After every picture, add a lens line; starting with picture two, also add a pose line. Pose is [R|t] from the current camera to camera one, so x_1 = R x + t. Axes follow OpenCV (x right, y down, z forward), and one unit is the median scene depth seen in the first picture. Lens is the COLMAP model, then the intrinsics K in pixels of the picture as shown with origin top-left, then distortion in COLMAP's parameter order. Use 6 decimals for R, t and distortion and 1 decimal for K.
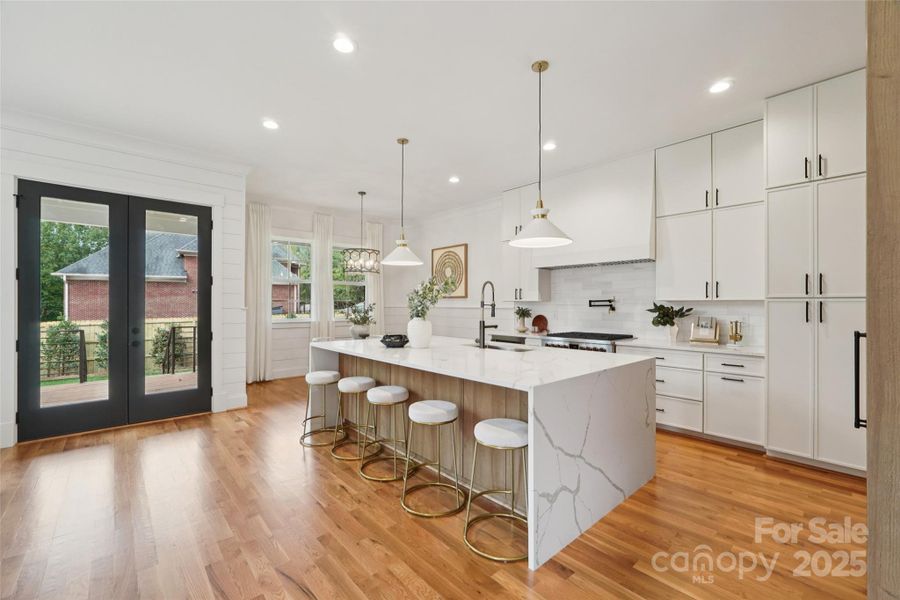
lens RADIAL K [[379.4, 0, 452.0], [0, 379.4, 303.0], [0, 0, 1]] dist [-0.015149, 0.004476]
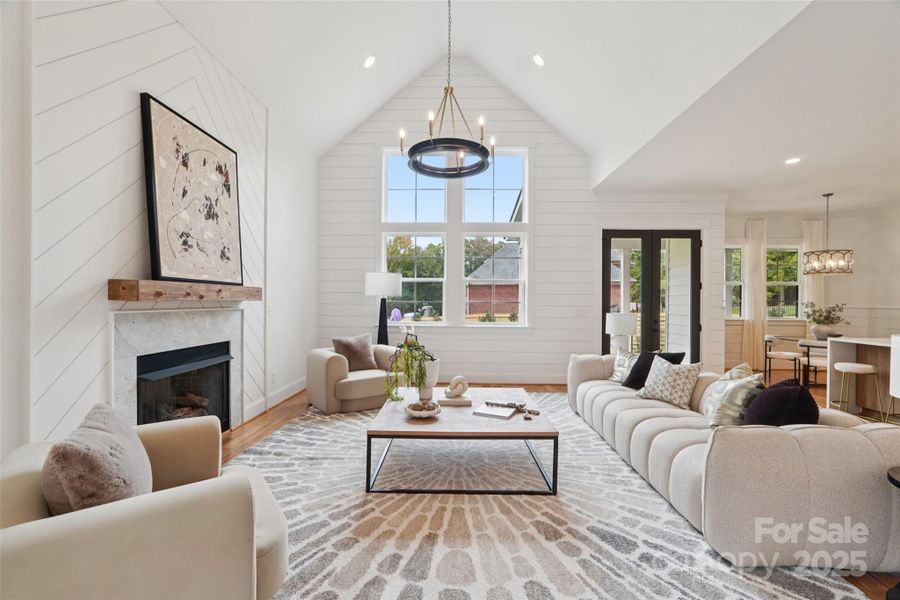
lens RADIAL K [[379.4, 0, 447.2], [0, 379.4, 301.0], [0, 0, 1]] dist [-0.015149, 0.004476]
pose [[0.719741, 0.004366, -0.694229, -0.339337], [-0.005700, 0.999984, 0.000380, -0.001232], [0.694219, 0.003684, 0.719754, -0.533608]]
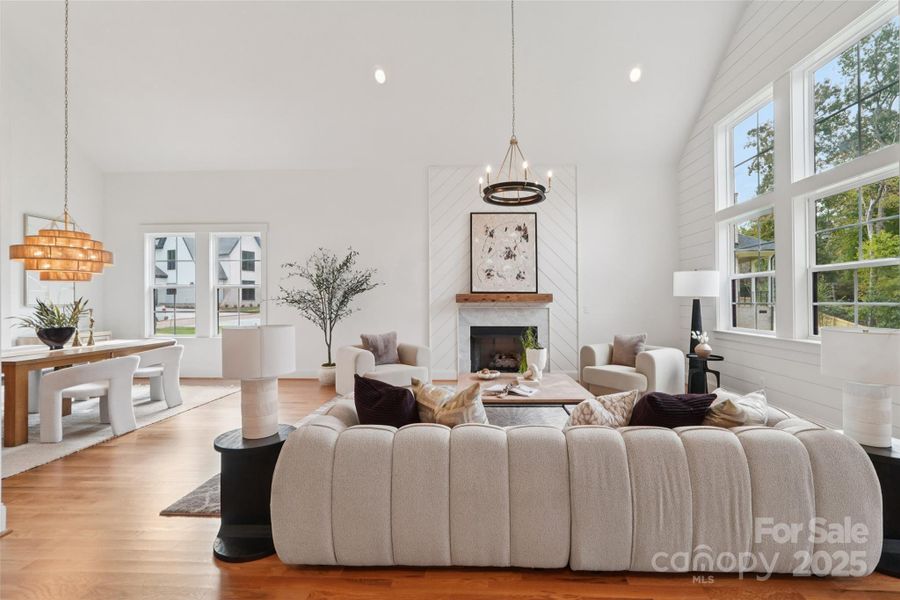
lens RADIAL K [[379.4, 0, 468.0], [0, 379.4, 297.7], [0, 0, 1]] dist [-0.015149, 0.004476]
pose [[-0.687880, -0.008227, -0.725778, -0.097297], [-0.000214, 0.999938, -0.011132, -0.000978], [0.725824, -0.007502, -0.687839, 0.453270]]
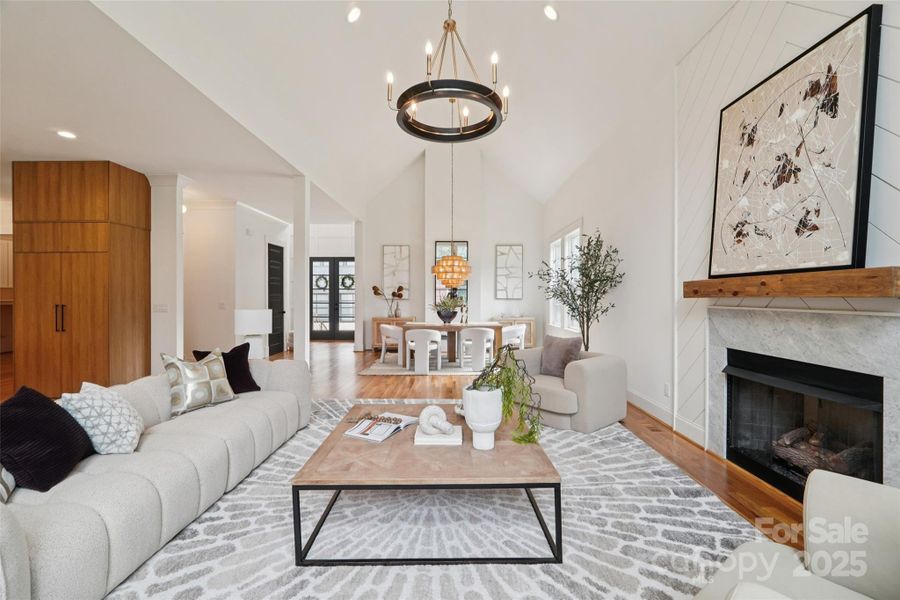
lens RADIAL K [[379.4, 0, 450.3], [0, 379.4, 299.0], [0, 0, 1]] dist [-0.015149, 0.004476]
pose [[-0.738753, -0.004212, 0.673963, -1.145650], [-0.000948, 0.999986, 0.005209, 0.000546], [-0.673975, 0.003209, -0.738747, 0.323214]]
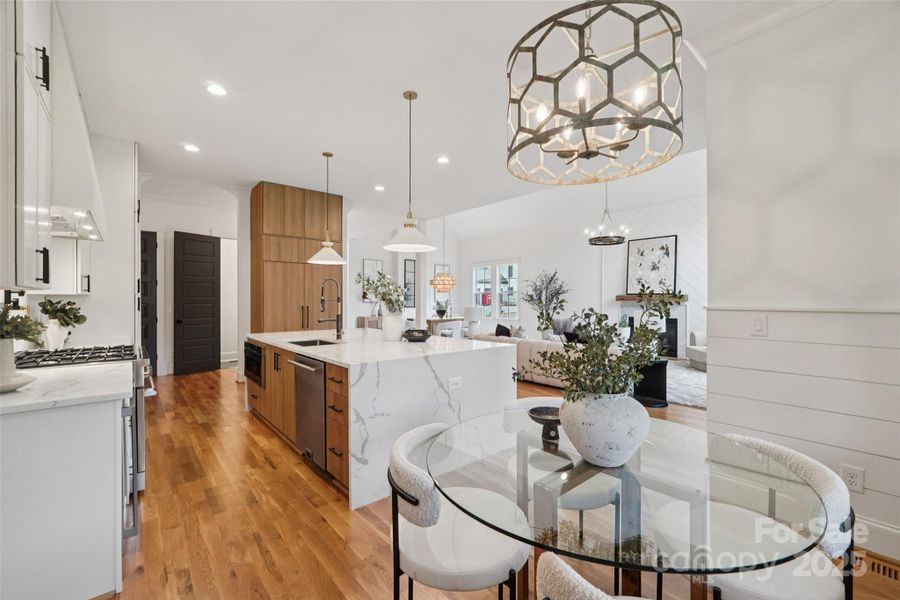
lens RADIAL K [[379.4, 0, 452.2], [0, 379.4, 304.8], [0, 0, 1]] dist [-0.015149, 0.004476]
pose [[-0.999678, -0.002499, 0.025240, -0.199474], [-0.002262, 0.999953, 0.009418, 0.004873], [-0.025262, 0.009358, -0.999637, 1.528738]]
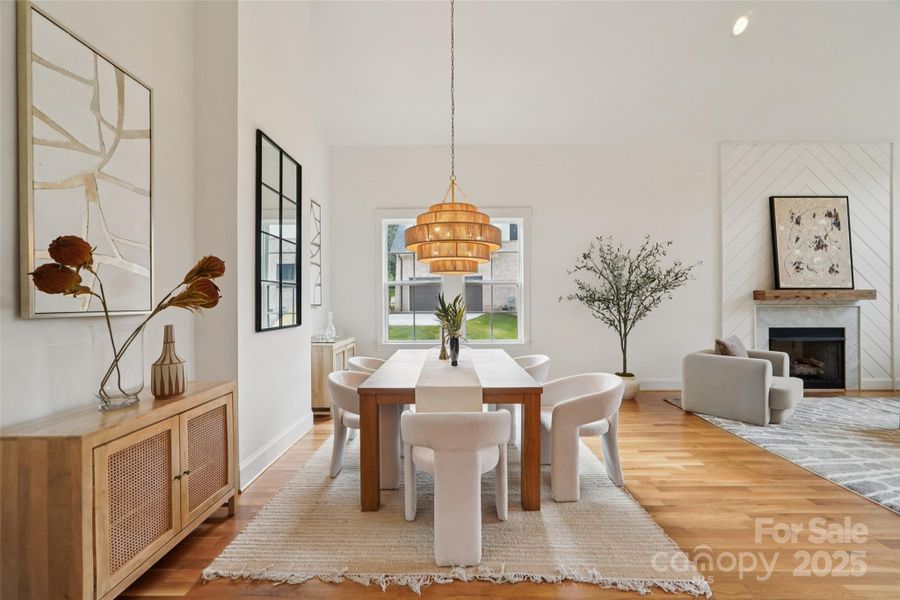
lens RADIAL K [[379.4, 0, 451.7], [0, 379.4, 301.0], [0, 0, 1]] dist [-0.015149, 0.004476]
pose [[-0.674786, 0.003925, -0.738003, 0.420075], [0.003954, 0.999991, 0.001703, -0.002325], [0.738003, -0.001769, -0.674796, -0.390777]]
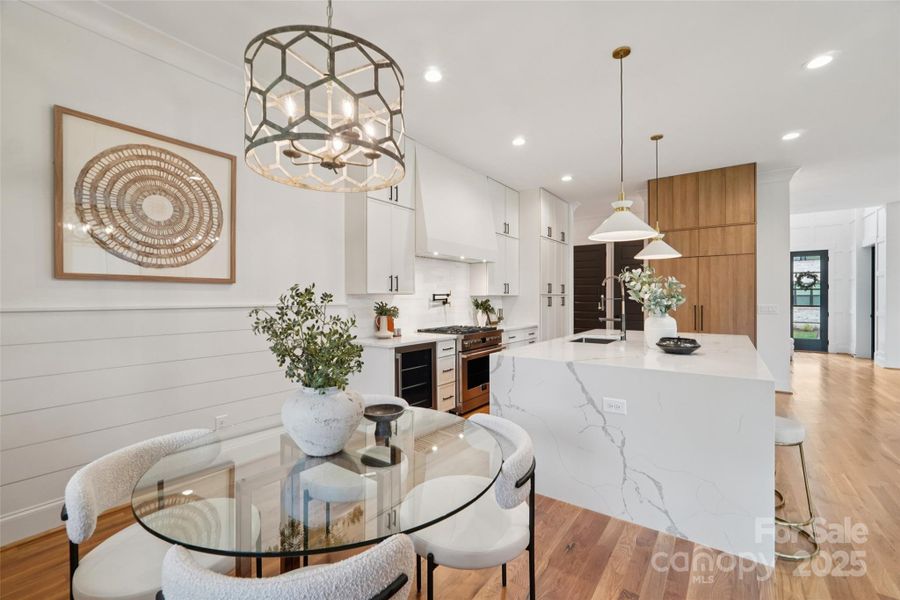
lens RADIAL K [[379.4, 0, 447.7], [0, 379.4, 299.8], [0, 0, 1]] dist [-0.015149, 0.004476]
pose [[-0.199615, -0.004301, 0.979865, -0.608266], [-0.002673, 0.999989, 0.003845, 0.003351], [-0.979871, -0.001852, -0.199625, 1.216737]]
